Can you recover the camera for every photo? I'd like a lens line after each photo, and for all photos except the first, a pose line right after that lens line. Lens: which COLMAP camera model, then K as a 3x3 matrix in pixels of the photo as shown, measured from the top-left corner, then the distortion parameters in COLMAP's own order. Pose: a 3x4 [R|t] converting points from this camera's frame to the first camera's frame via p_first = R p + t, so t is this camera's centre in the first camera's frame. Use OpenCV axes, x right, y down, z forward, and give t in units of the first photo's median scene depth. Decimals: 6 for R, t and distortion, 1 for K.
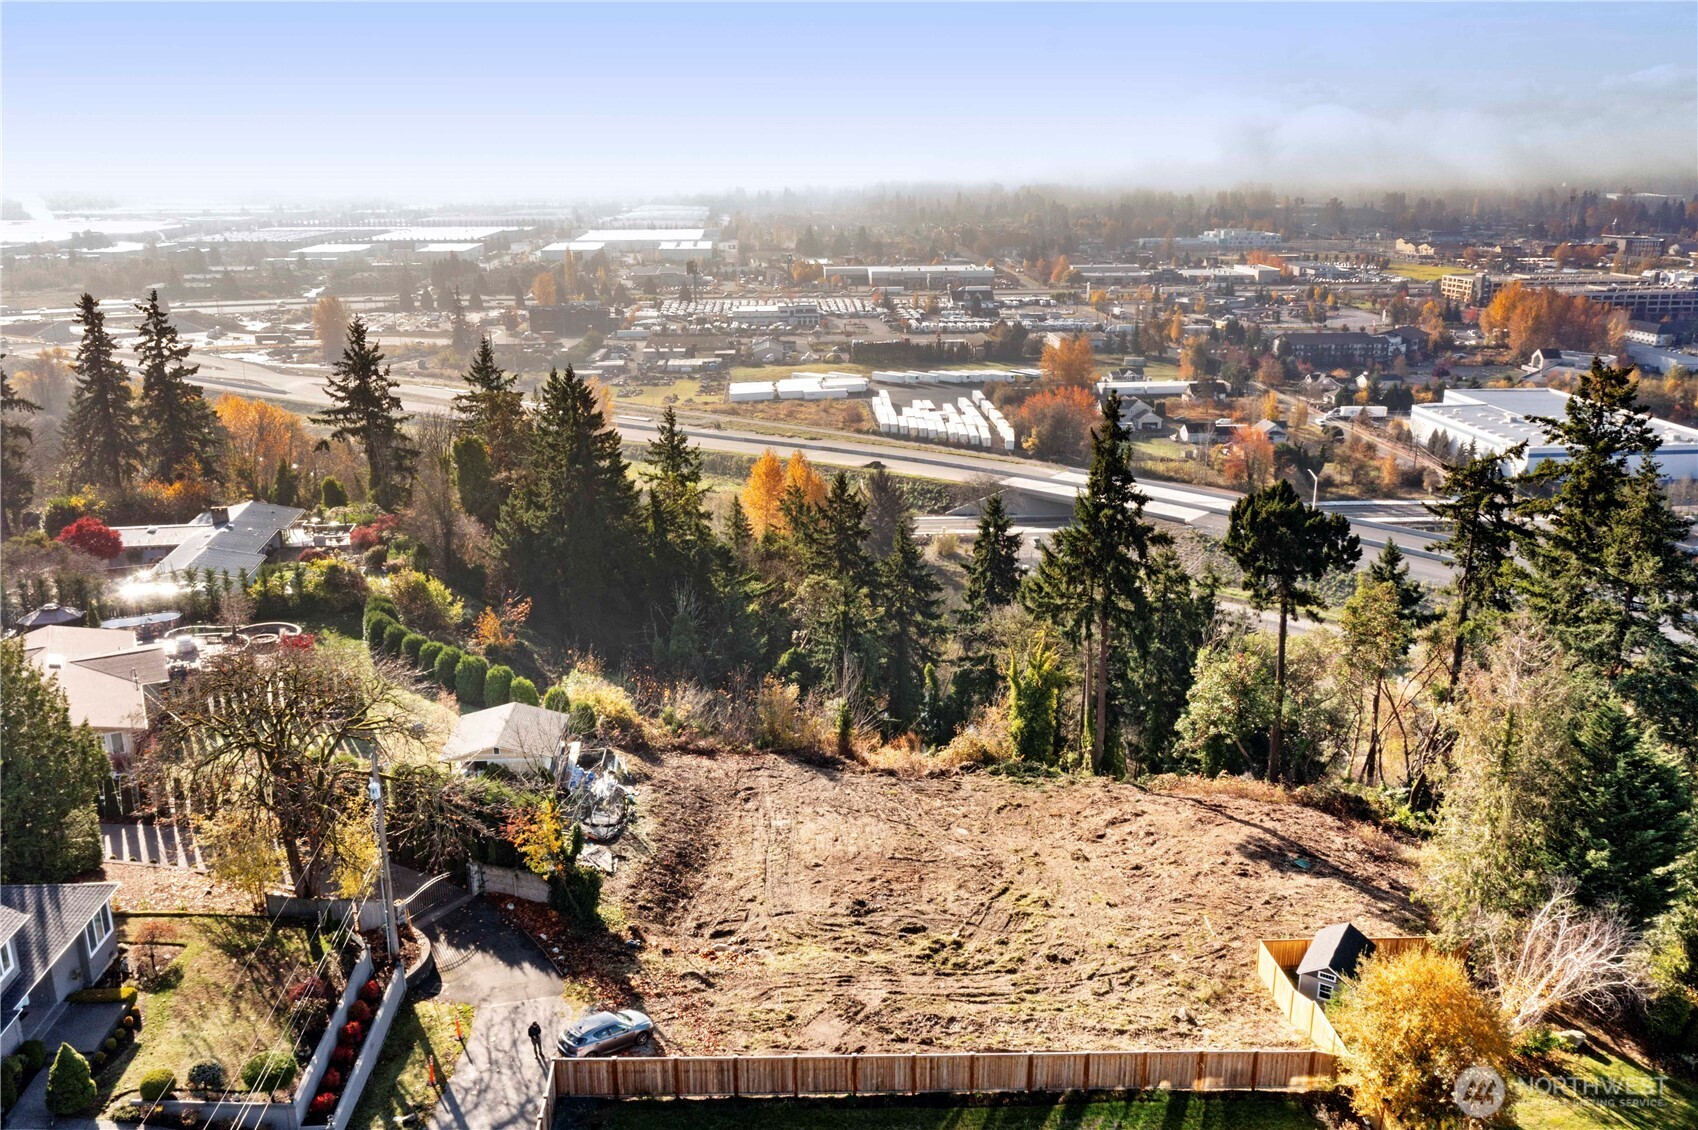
lens RADIAL K [[1363.7, 0, 852.3], [0, 1363.7, 566.5], [0, 0, 1]] dist [-0.004134, 0.011008]
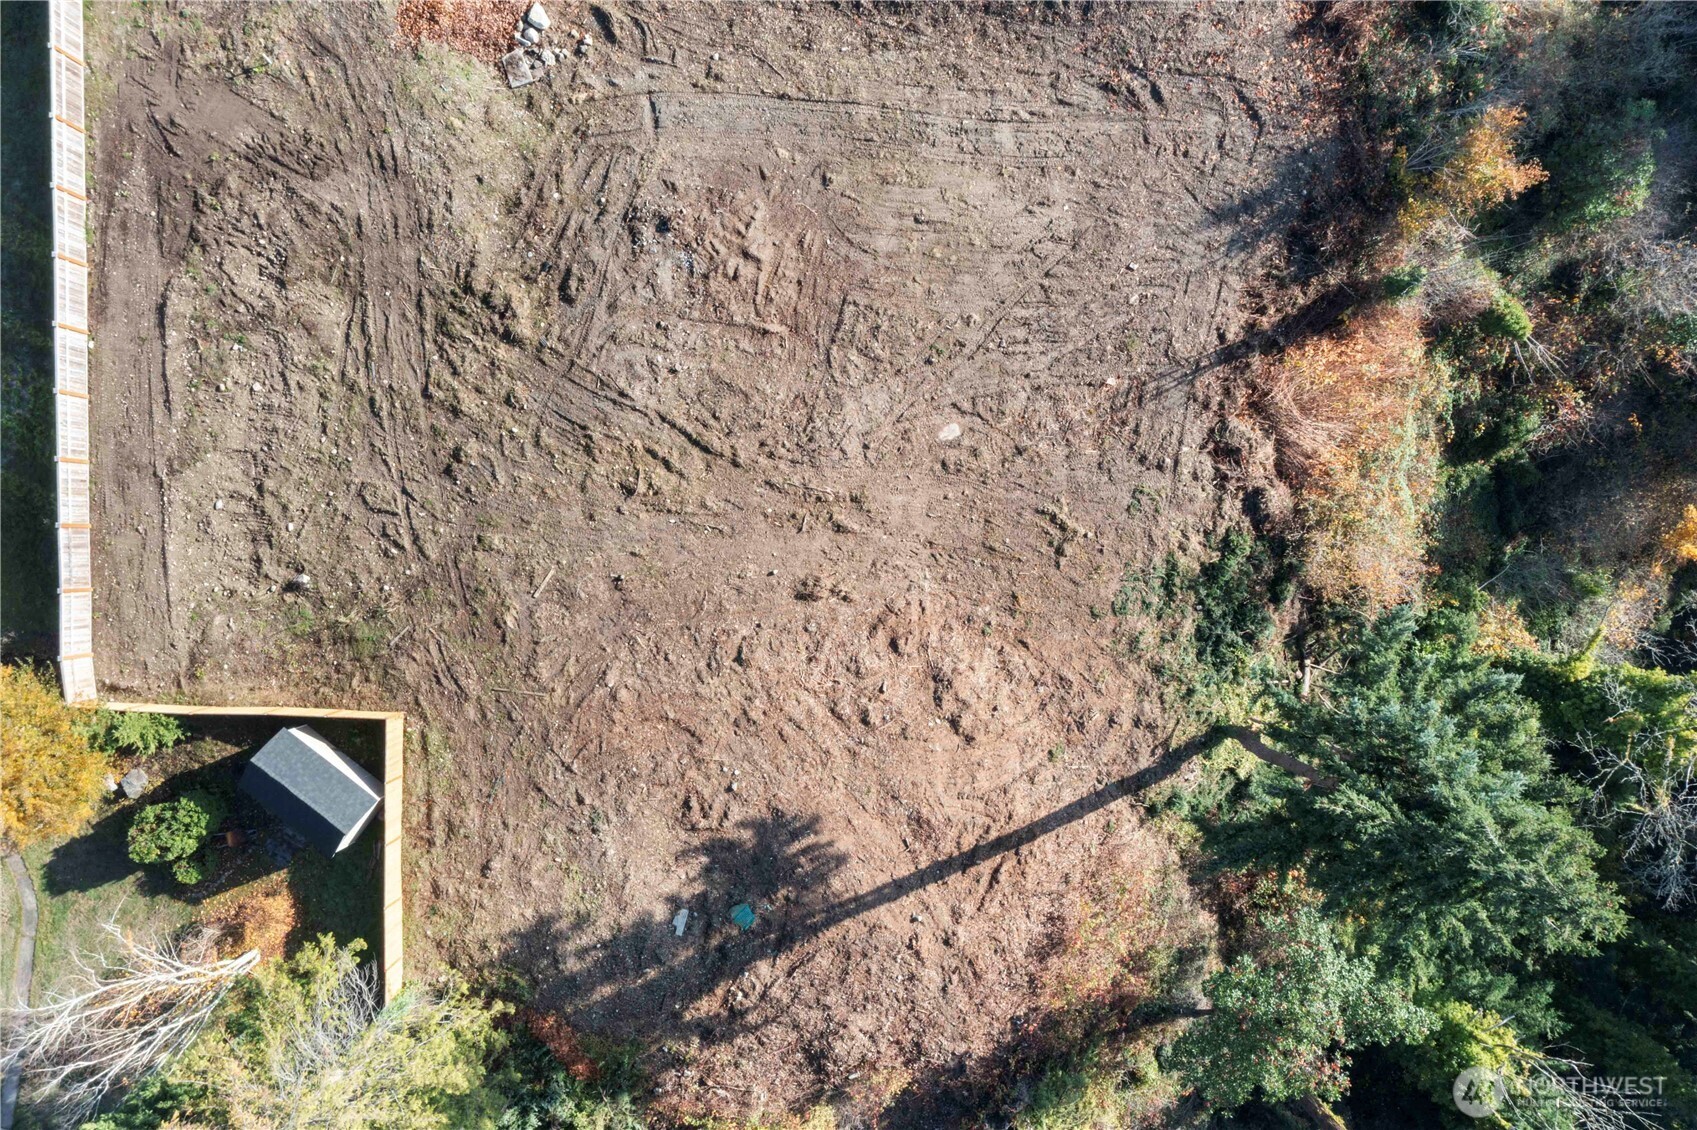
lens RADIAL K [[1381.3, 0, 851.7], [0, 1381.3, 566.5], [0, 0, 1]] dist [-0.002267, 0.008807]
pose [[-0.108963, 0.993852, 0.019604, 0.025631], [-0.276156, -0.049210, 0.959852, -0.076778], [0.954916, 0.099175, 0.279821, 0.151534]]
